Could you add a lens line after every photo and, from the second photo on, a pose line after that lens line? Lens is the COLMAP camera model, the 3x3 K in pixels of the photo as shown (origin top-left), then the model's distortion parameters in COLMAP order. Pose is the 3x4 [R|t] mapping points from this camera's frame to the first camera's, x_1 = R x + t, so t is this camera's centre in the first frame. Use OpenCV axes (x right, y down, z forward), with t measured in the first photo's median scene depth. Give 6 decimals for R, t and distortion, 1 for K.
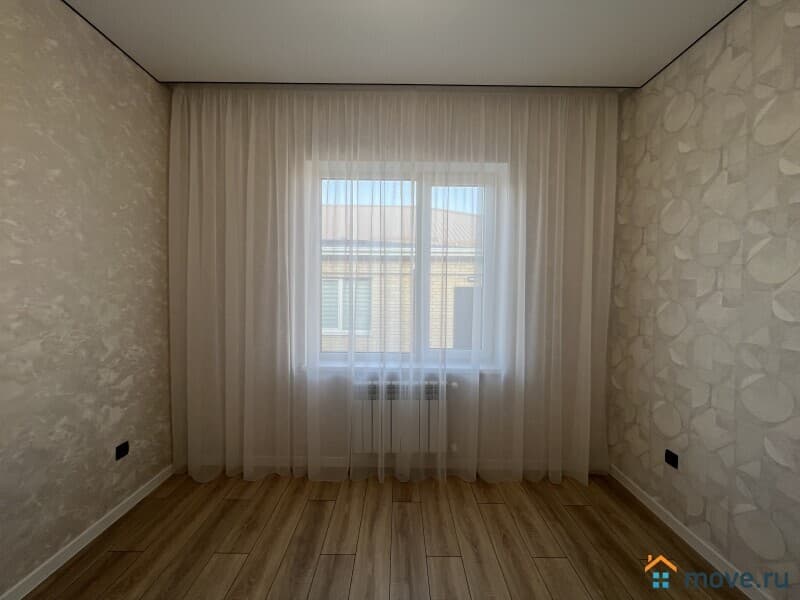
lens RADIAL K [[316.8, 0, 400.0], [0, 316.8, 300.0], [0, 0, 1]] dist [0.000815, -0.000505]
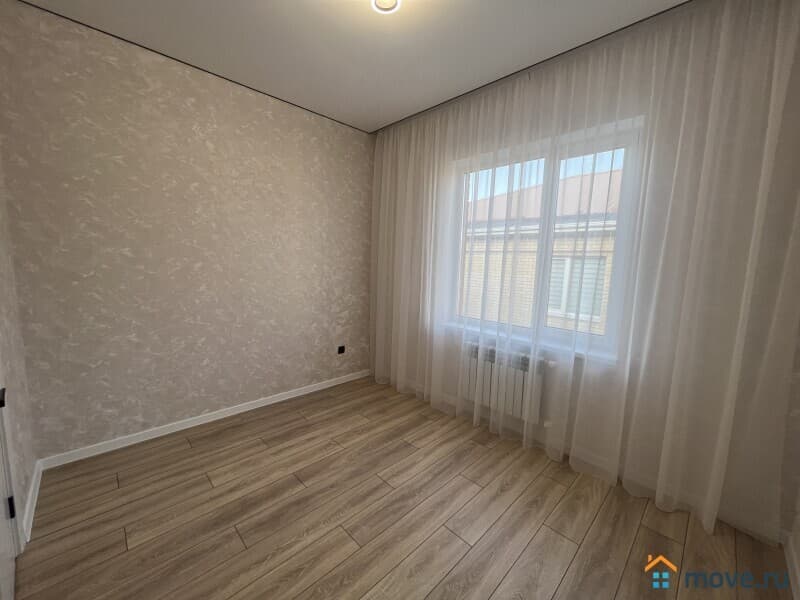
lens RADIAL K [[313.6, 0, 400.0], [0, 313.6, 300.0], [0, 0, 1]] dist [-0.017272, -0.000180]
pose [[0.699736, 0.096616, -0.707838, 0.560336], [-0.048793, 0.994962, 0.087572, 0.008370], [0.712733, -0.026740, 0.700925, -0.025188]]
